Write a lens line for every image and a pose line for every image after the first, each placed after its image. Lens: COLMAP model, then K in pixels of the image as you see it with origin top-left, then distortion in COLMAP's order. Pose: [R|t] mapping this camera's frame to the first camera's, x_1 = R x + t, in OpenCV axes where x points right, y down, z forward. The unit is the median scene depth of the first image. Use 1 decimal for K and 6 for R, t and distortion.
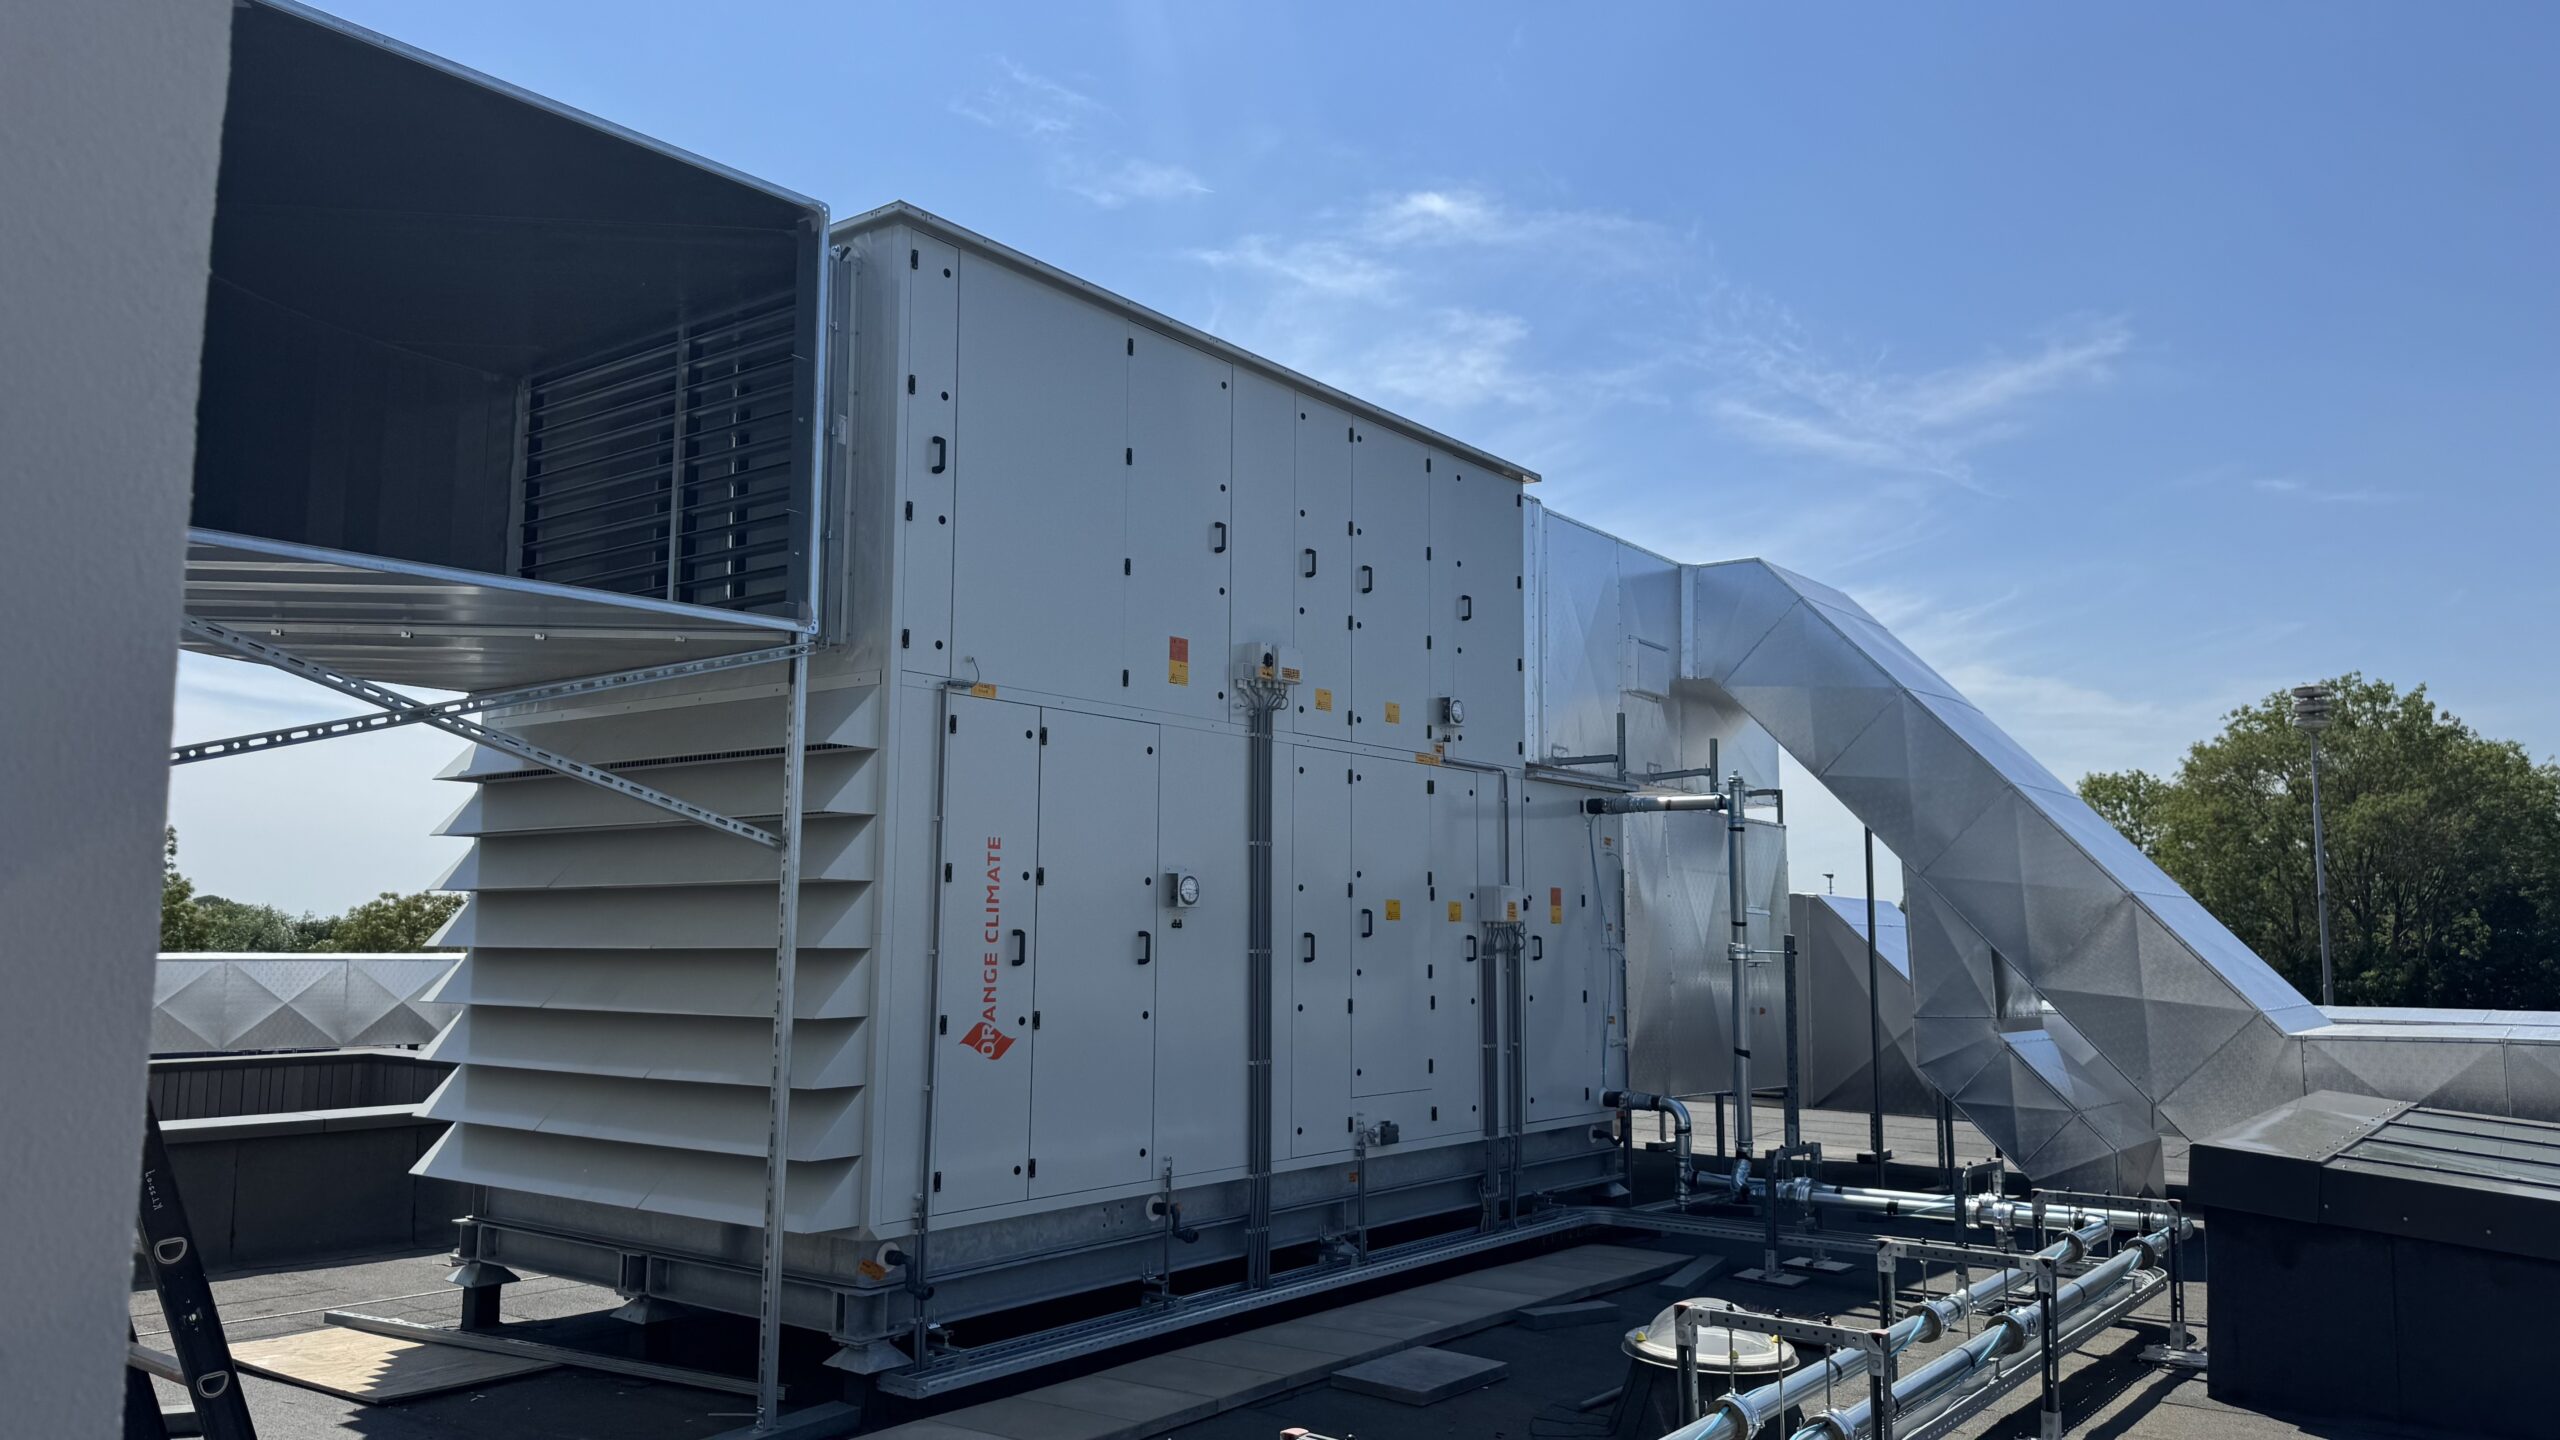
lens RADIAL K [[1827.7, 0, 1280.0], [0, 1827.7, 720.0], [0, 0, 1]] dist [0.185524, -0.469611]
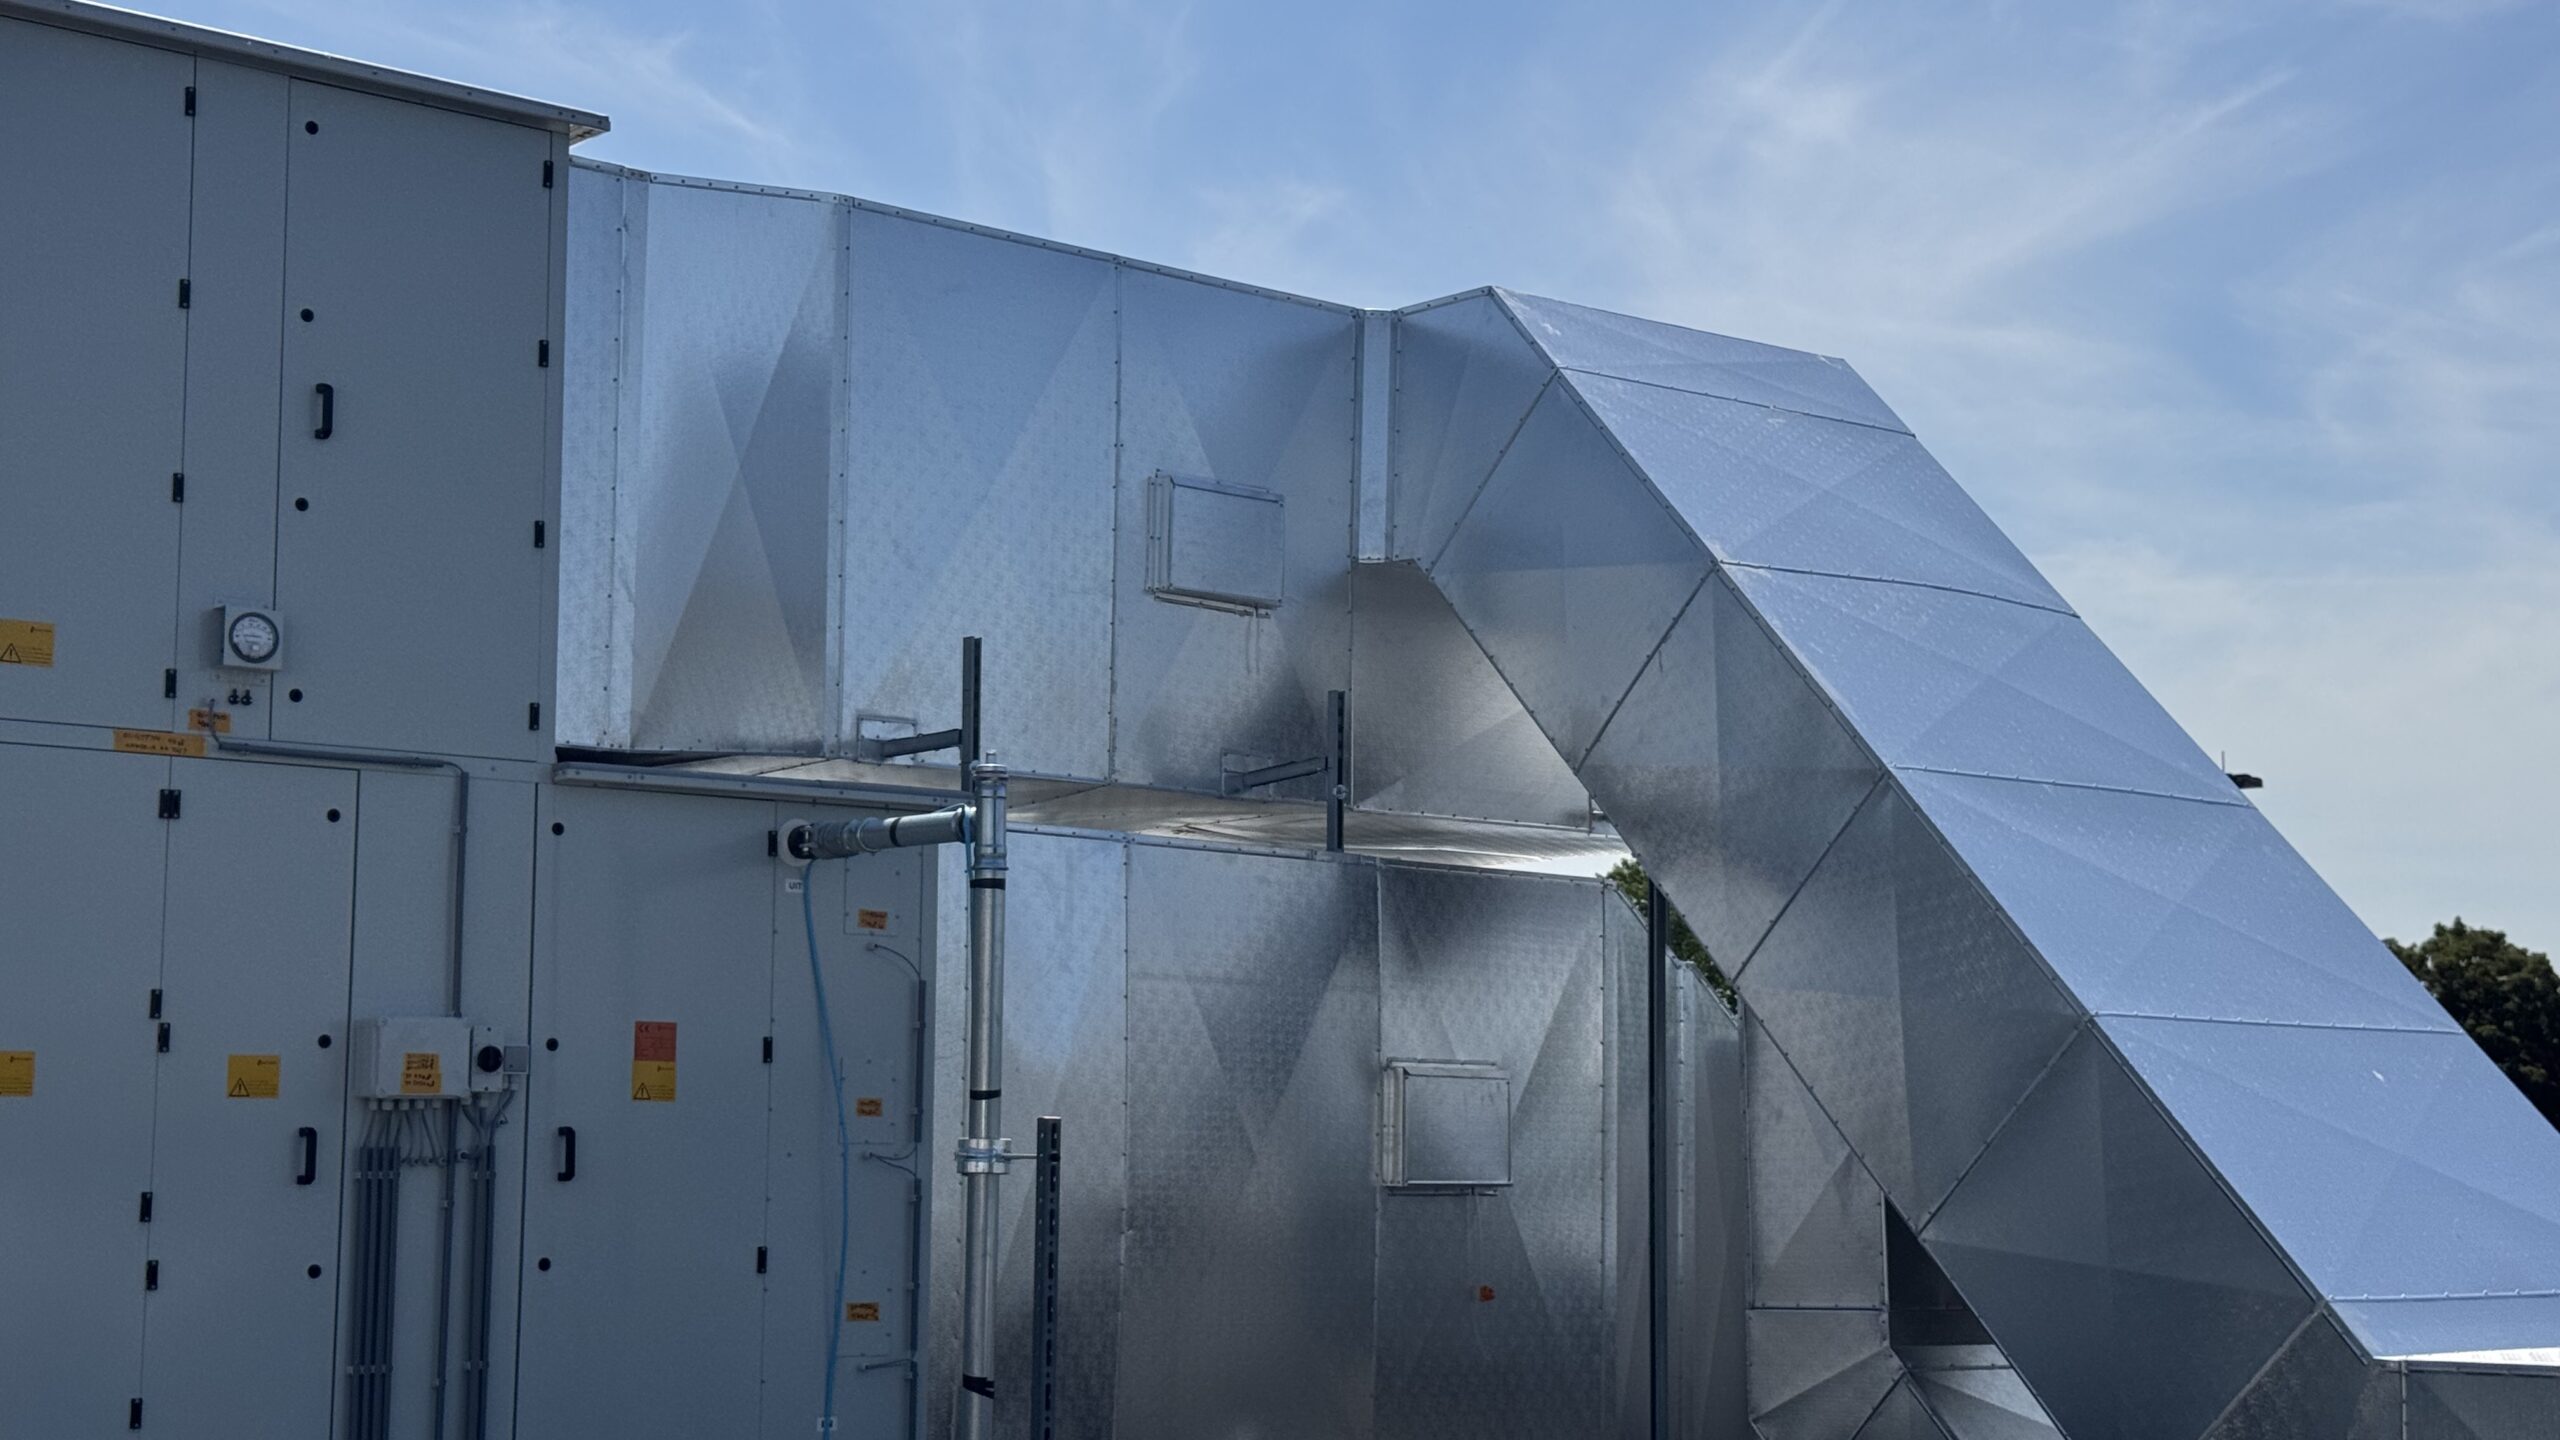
lens RADIAL K [[3618.6, 0, 1280.1], [0, 3618.6, 736.3], [0, 0, 1]] dist [0.147611, -0.030380]
pose [[0.969480, -0.029564, -0.243379, 0.568243], [0.029977, 0.999549, -0.002009, 0.029537], [0.243329, -0.005348, 0.969929, 0.178746]]
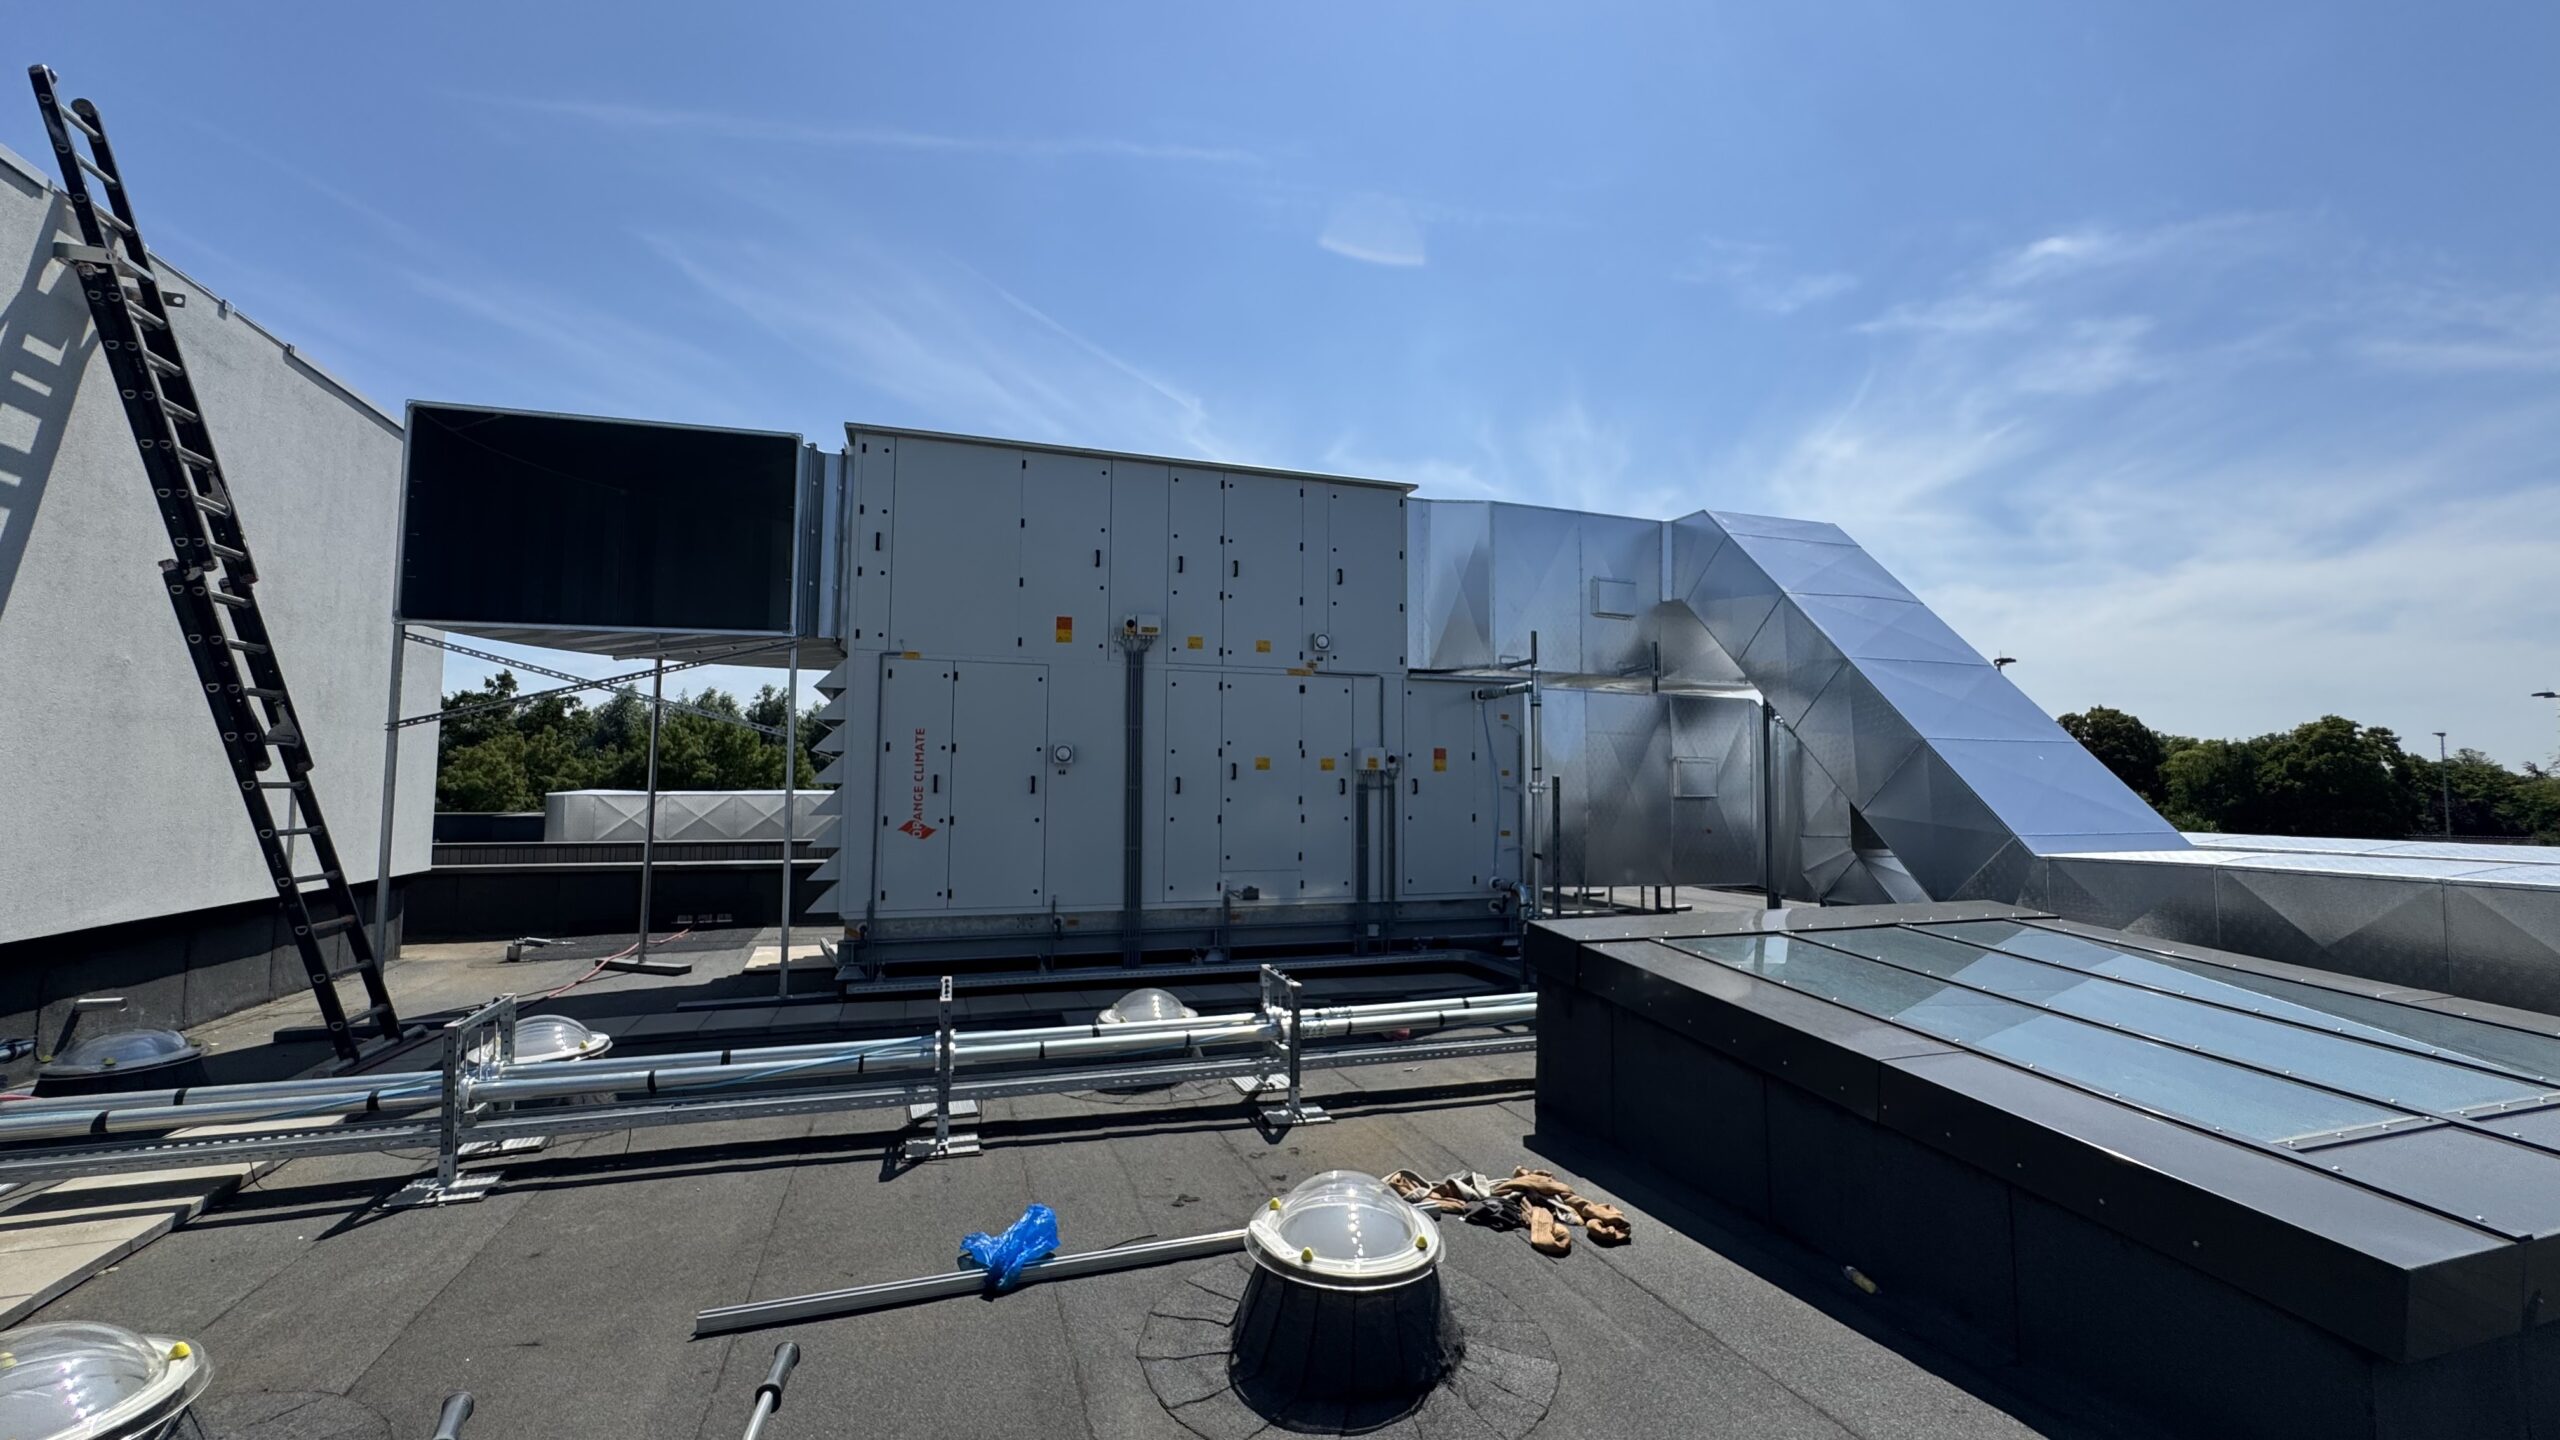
lens RADIAL K [[1032.0, 0, 1273.2], [0, 1032.0, 715.7], [0, 0, 1]] dist [-0.000803, -0.000018]
pose [[0.816888, -0.041755, -0.575284, 0.587581], [0.068489, 0.997342, 0.024865, 0.035248], [0.572716, -0.059713, 0.817576, 0.223743]]
